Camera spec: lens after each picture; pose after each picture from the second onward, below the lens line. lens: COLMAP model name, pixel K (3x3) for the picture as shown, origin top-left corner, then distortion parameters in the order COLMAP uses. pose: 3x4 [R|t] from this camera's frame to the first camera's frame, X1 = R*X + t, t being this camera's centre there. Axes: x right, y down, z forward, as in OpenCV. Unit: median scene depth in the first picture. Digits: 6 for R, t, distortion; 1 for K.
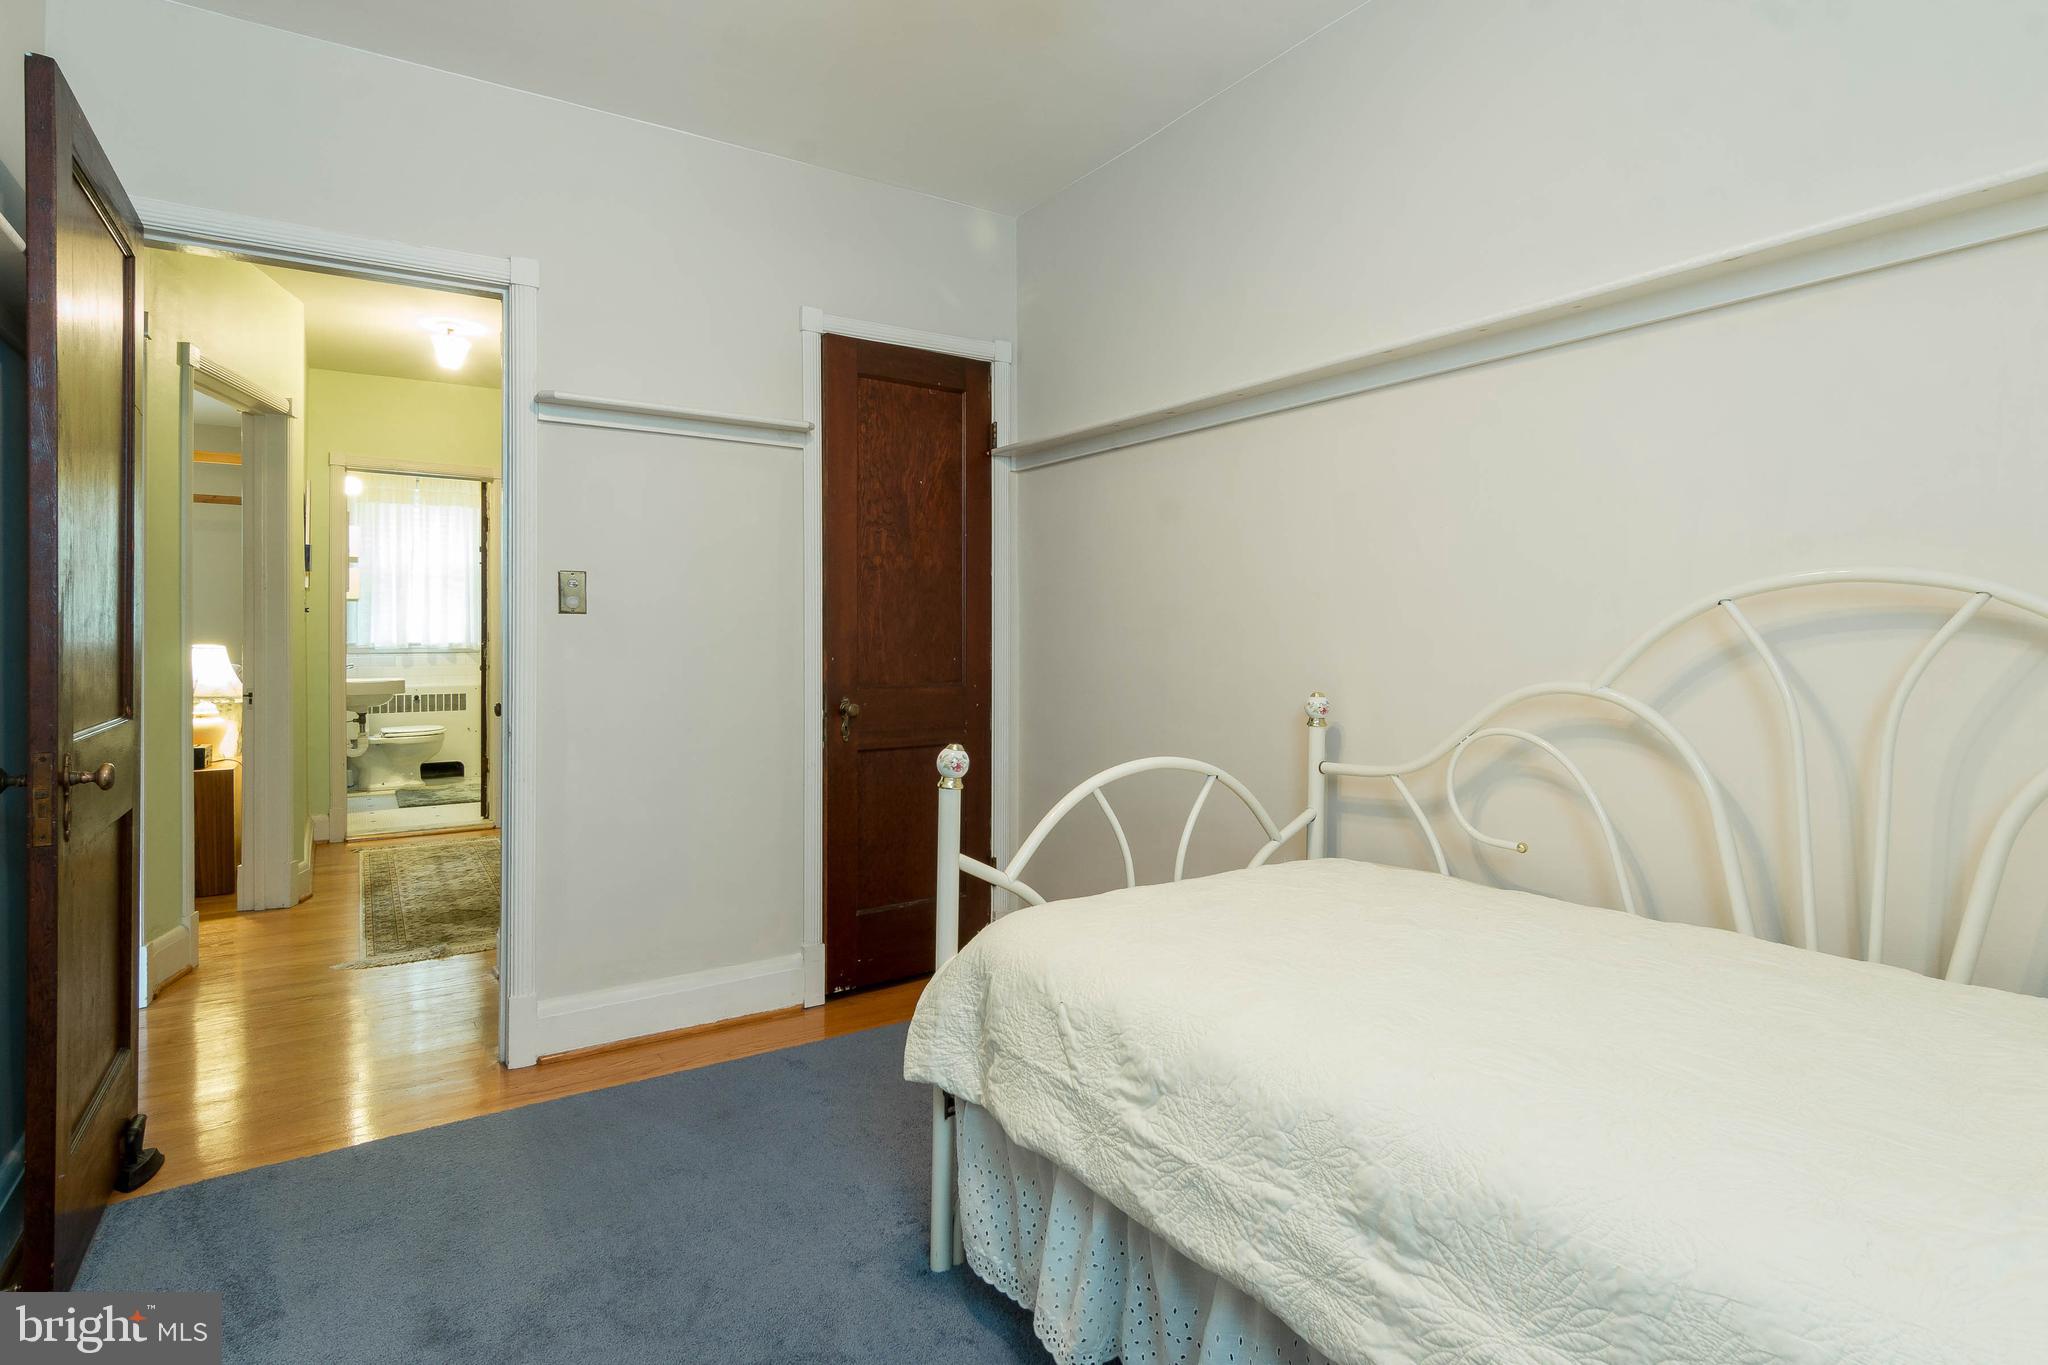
lens RADIAL K [[1049.9, 0, 1018.2], [0, 1049.9, 655.0], [0, 0, 1]] dist [0.000684, 0.002618]
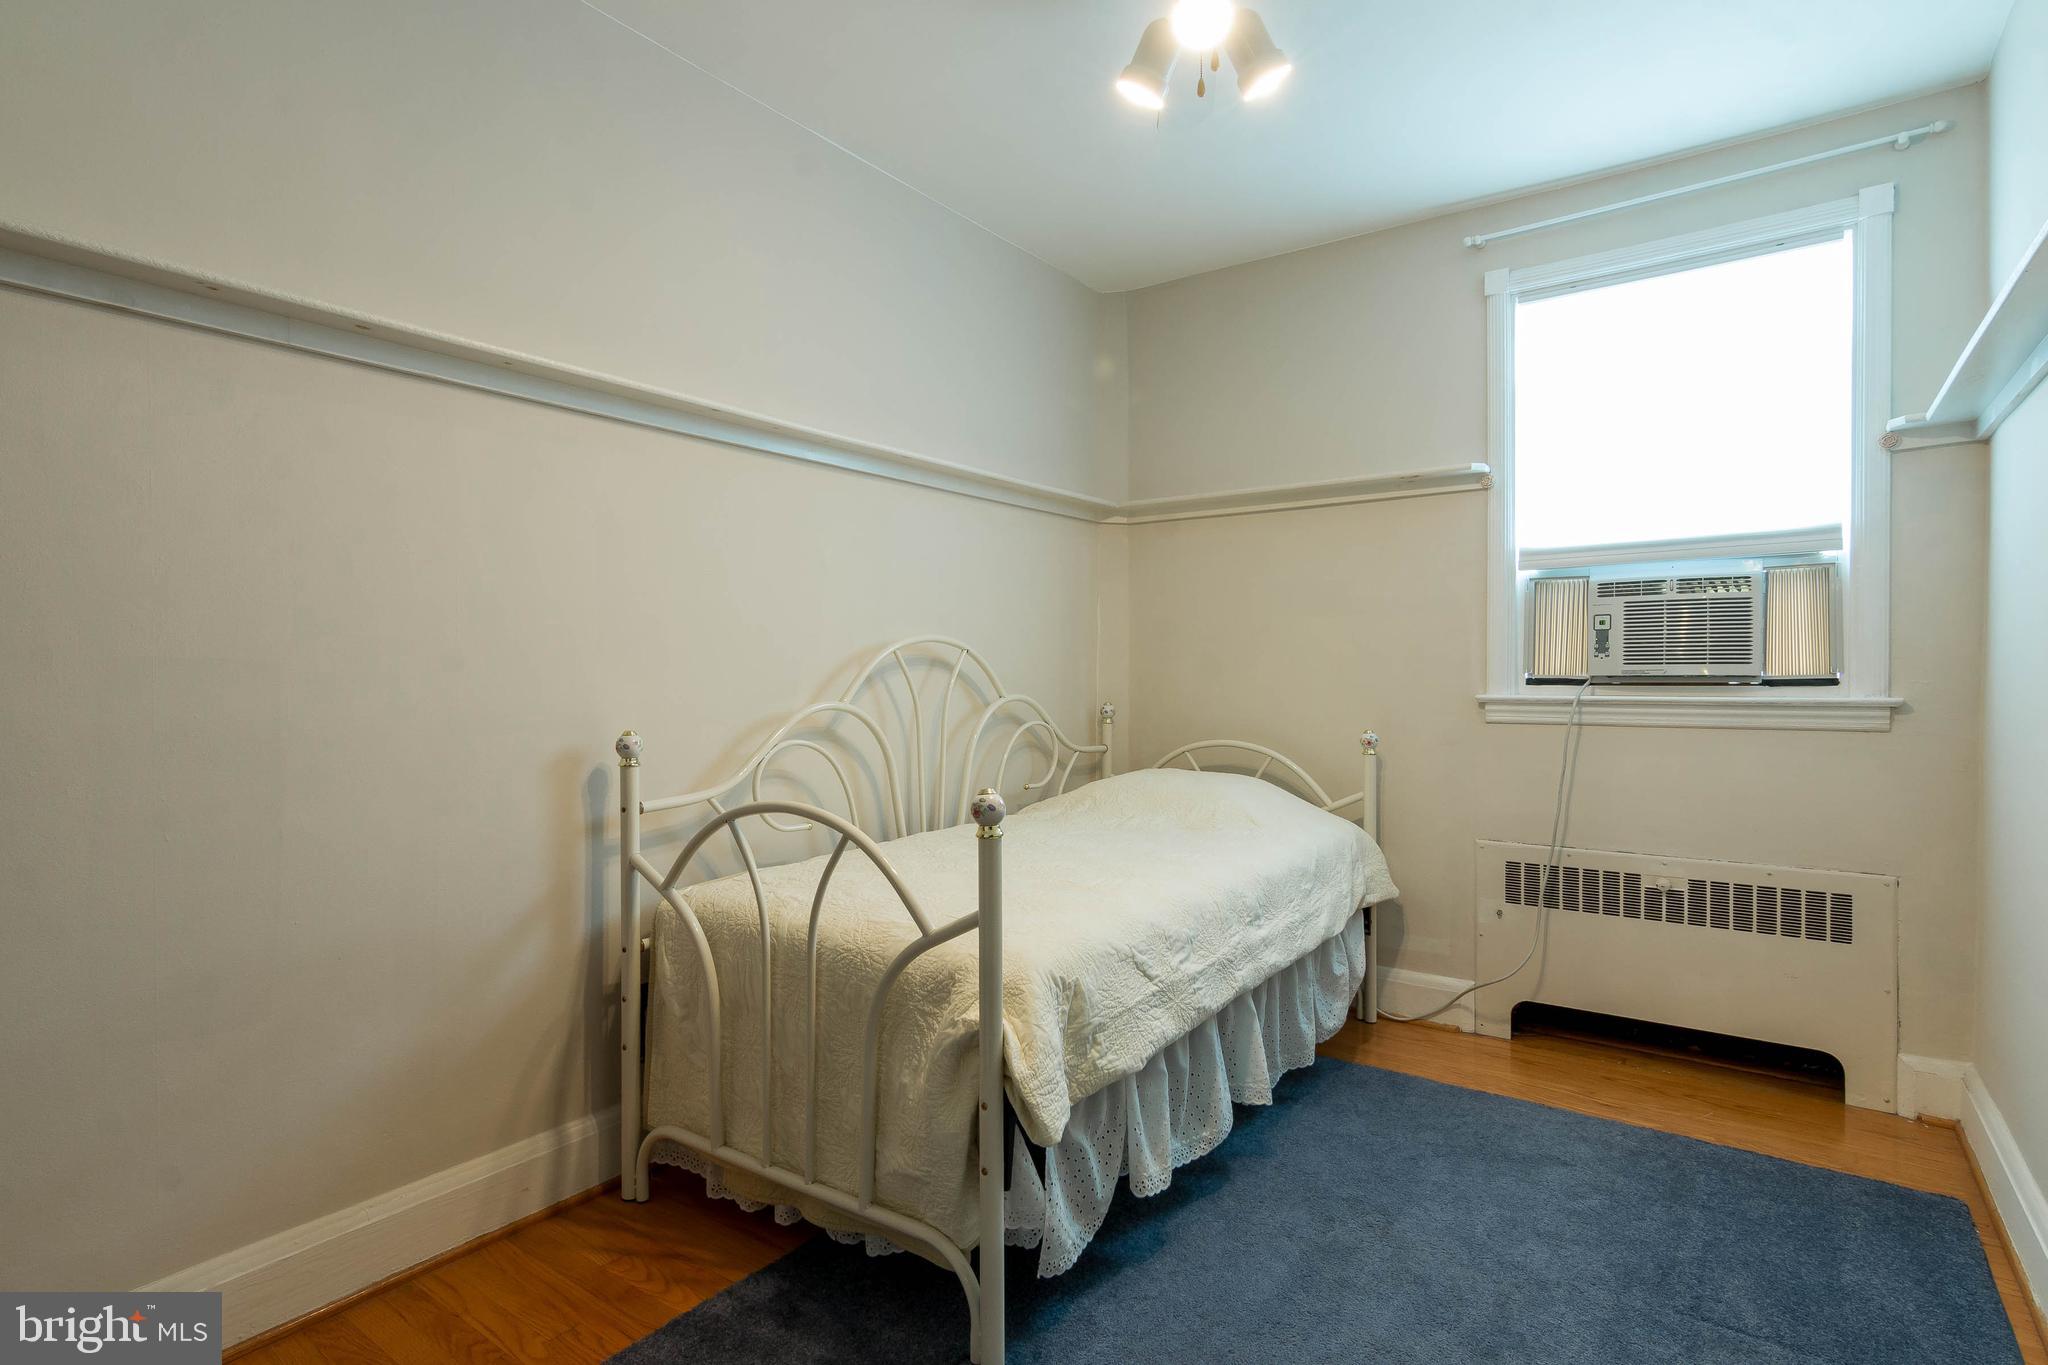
lens RADIAL K [[1049.9, 0, 1018.2], [0, 1049.9, 655.0], [0, 0, 1]] dist [0.000684, 0.002618]
pose [[-0.377114, 0.001518, 0.926166, -1.179843], [0.002916, 0.999996, -0.000452, -0.039910], [-0.926162, 0.002530, -0.377117, 1.694289]]
